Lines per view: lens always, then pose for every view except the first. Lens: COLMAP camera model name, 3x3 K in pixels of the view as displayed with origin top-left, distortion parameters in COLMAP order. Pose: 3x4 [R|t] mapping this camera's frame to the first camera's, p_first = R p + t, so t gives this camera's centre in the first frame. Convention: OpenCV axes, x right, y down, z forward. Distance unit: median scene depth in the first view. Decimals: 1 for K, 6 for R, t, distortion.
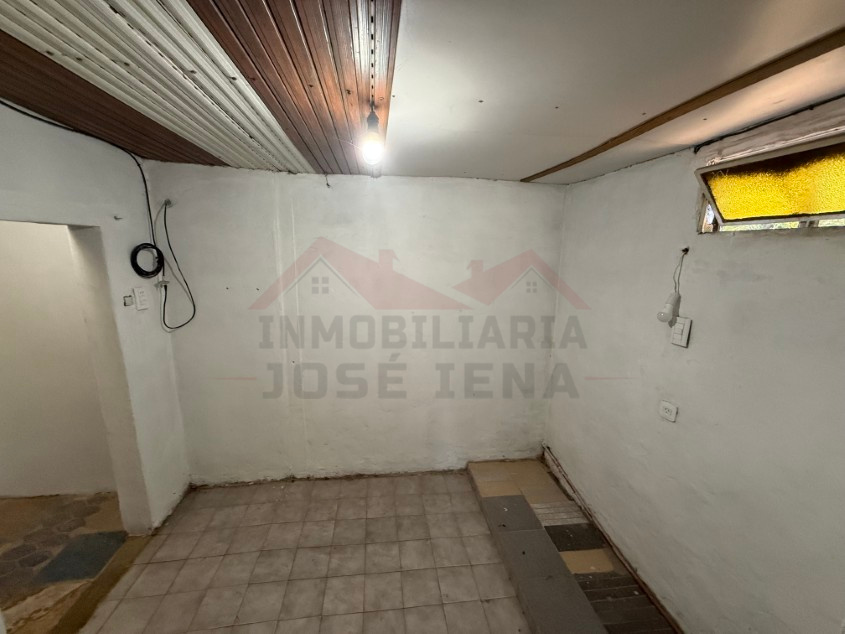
lens RADIAL K [[337.6, 0, 421.6], [0, 337.6, 317.8], [0, 0, 1]] dist [0.000259, 0.000059]
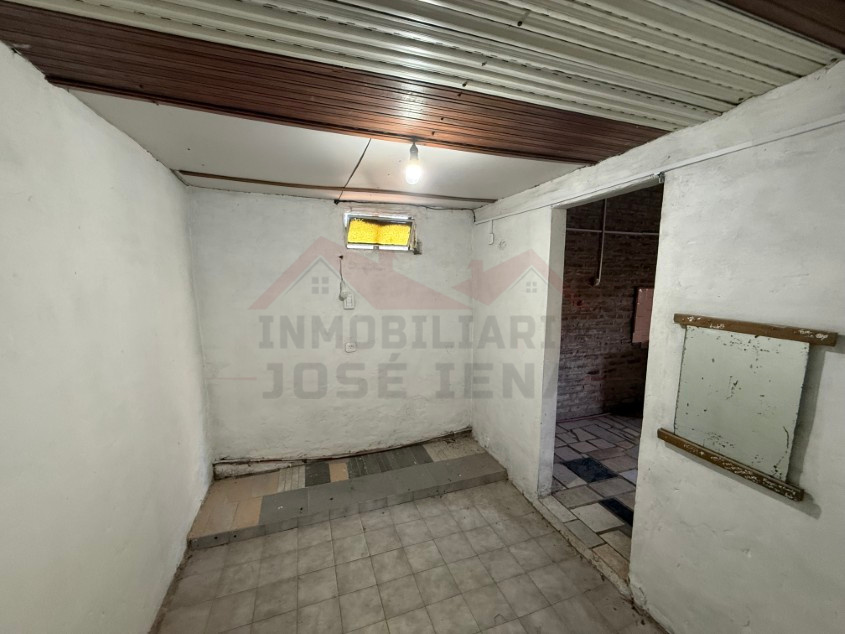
lens RADIAL K [[337.6, 0, 421.6], [0, 337.6, 317.8], [0, 0, 1]] dist [0.000259, 0.000059]
pose [[-0.198102, -0.152987, 0.968169, -0.872356], [0.180193, 0.965226, 0.189392, -0.120167], [-0.963476, 0.211976, -0.163646, 0.757730]]
